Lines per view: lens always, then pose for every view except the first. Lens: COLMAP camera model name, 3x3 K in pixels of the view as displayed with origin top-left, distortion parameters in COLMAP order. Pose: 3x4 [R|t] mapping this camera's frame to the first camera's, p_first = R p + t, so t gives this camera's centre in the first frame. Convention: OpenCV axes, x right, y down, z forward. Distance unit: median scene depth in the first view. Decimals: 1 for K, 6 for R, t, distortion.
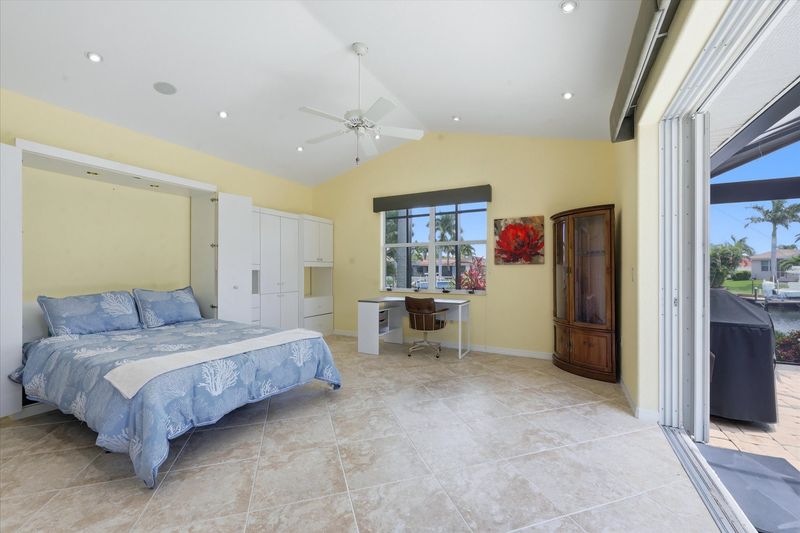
lens RADIAL K [[321.1, 0, 397.9], [0, 321.1, 269.6], [0, 0, 1]] dist [-0.000079, -0.000050]
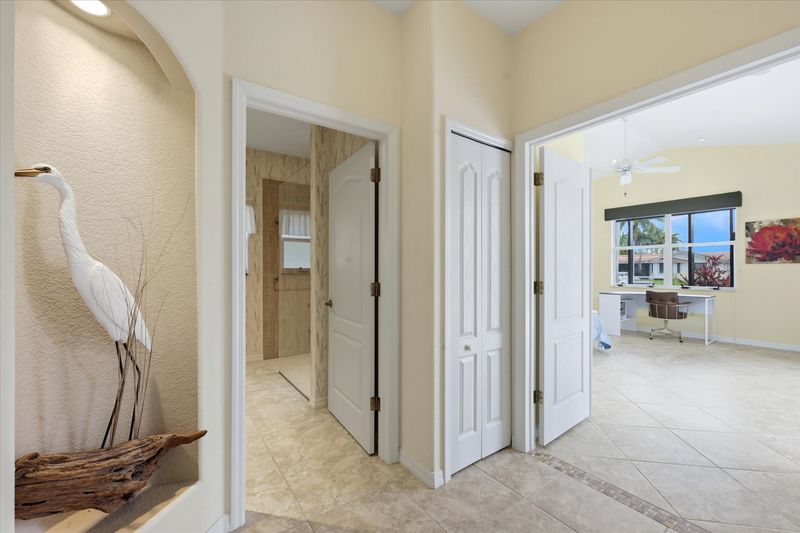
lens RADIAL K [[334.2, 0, 394.5], [0, 334.2, 269.8], [0, 0, 1]] dist [0.007244, -0.001157]
pose [[0.893826, -0.002469, -0.448407, -0.261585], [0.004078, 0.999988, 0.002623, -0.002559], [0.448395, -0.004173, 0.893826, -0.575754]]
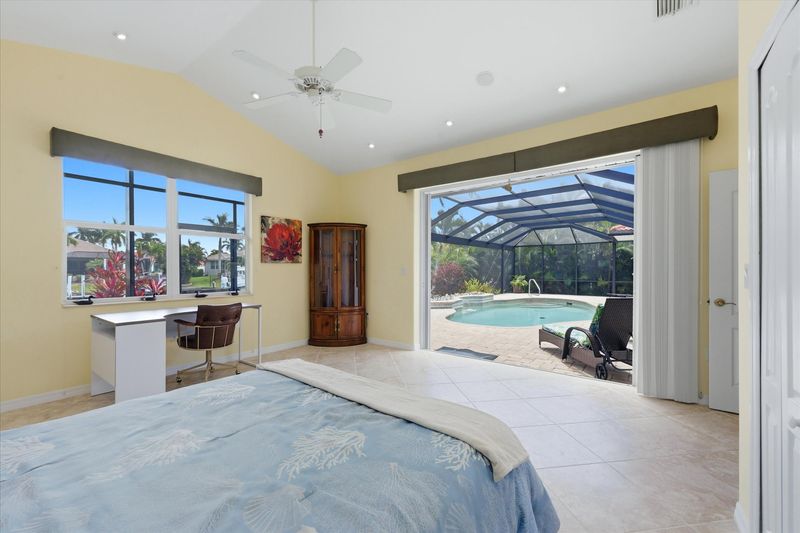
lens RADIAL K [[334.2, 0, 395.7], [0, 334.2, 271.0], [0, 0, 1]] dist [0.007244, -0.001157]
pose [[0.165713, -0.005179, 0.986160, -0.633941], [-0.005015, 0.999969, 0.006094, 0.001628], [-0.986161, -0.005956, 0.165682, 0.449619]]
